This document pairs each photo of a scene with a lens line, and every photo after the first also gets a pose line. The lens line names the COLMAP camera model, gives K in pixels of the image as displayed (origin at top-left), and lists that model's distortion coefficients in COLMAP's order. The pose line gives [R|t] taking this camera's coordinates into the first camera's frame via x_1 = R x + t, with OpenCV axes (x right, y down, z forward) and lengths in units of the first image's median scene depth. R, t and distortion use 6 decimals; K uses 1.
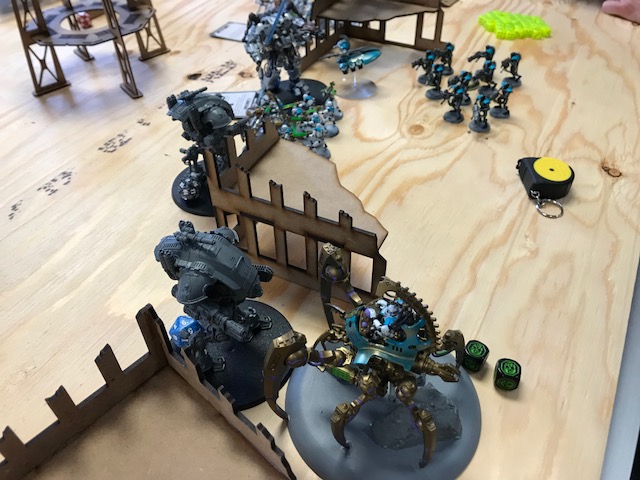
lens RADIAL K [[535.2, 0, 319.0], [0, 535.2, 238.5], [0, 0, 1]] dist [0.001896, 0.005720]
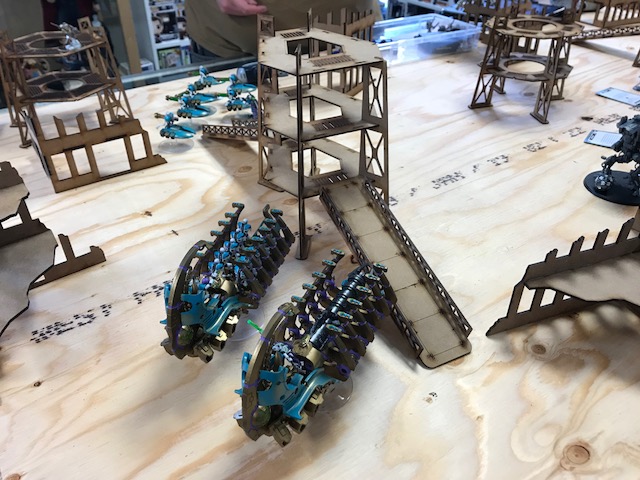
lens RADIAL K [[535.2, 0, 321.4], [0, 535.2, 240.7], [0, 0, 1]] dist [0.001896, 0.005720]
pose [[0.886176, 0.289410, -0.361849, -0.258986], [-0.330310, 0.942250, -0.055315, 0.287091], [0.324943, 0.168541, 0.930594, -0.420584]]
